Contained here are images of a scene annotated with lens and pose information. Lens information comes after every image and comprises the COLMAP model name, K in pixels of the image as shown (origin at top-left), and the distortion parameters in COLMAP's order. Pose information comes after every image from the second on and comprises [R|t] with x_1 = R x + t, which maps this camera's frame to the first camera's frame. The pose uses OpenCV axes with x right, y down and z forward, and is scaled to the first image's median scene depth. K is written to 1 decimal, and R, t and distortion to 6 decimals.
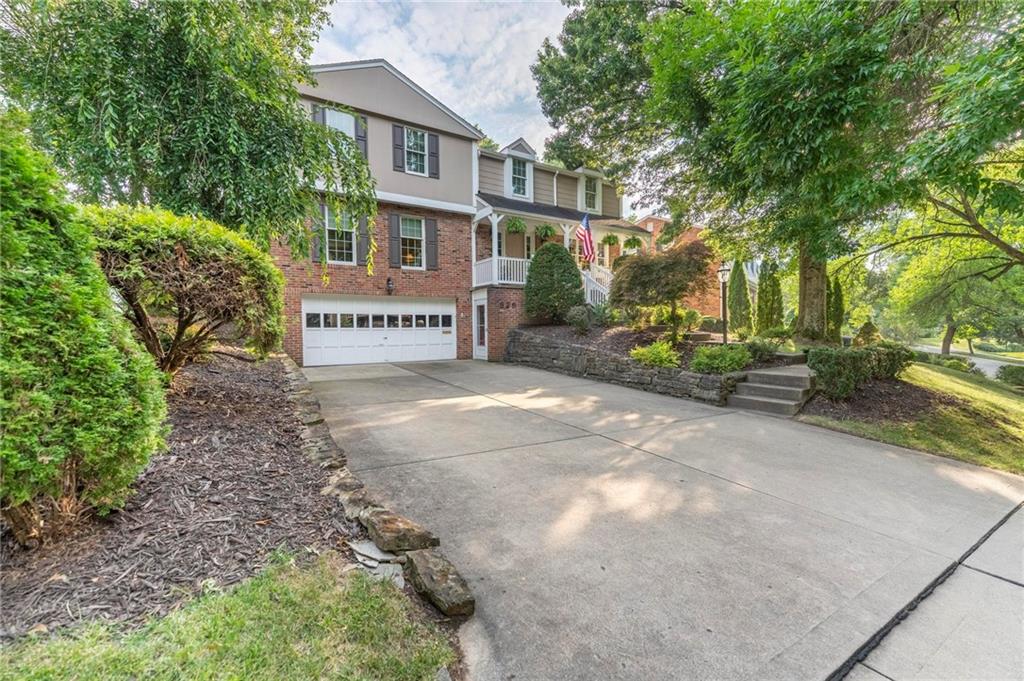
lens RADIAL K [[415.1, 0, 507.5], [0, 415.1, 337.6], [0, 0, 1]] dist [0.001122, 0.000050]
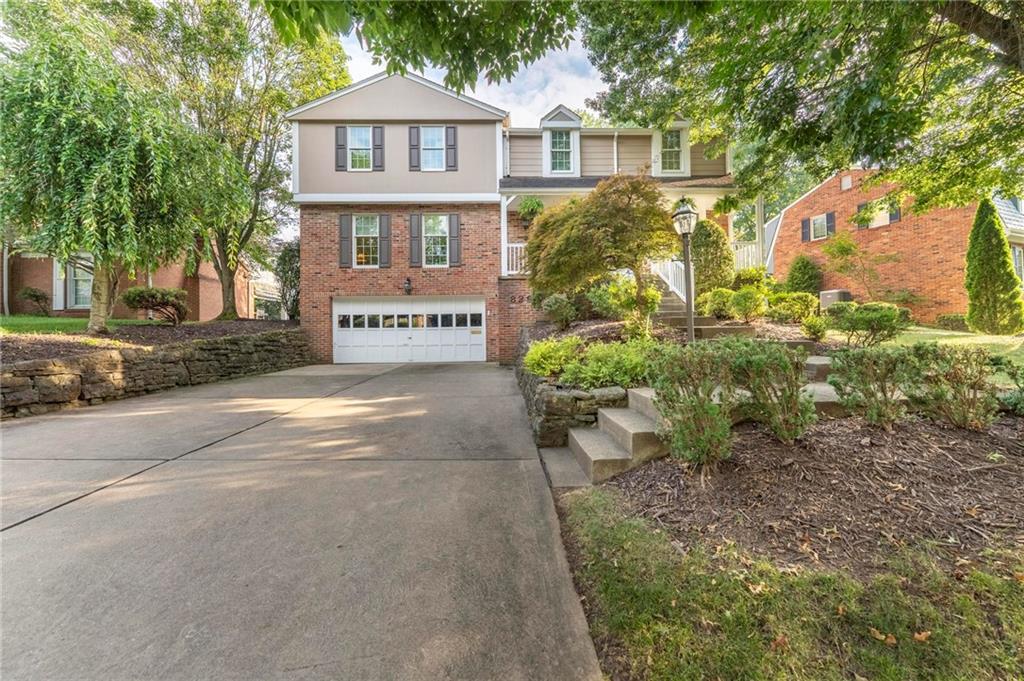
lens RADIAL K [[421.5, 0, 512.9], [0, 421.5, 318.9], [0, 0, 1]] dist [-0.000227, -0.000028]
pose [[0.865749, -0.016800, -0.500197, 0.405995], [-0.004776, 0.999114, -0.041822, -0.003553], [0.500456, 0.038596, 0.864901, 0.234436]]
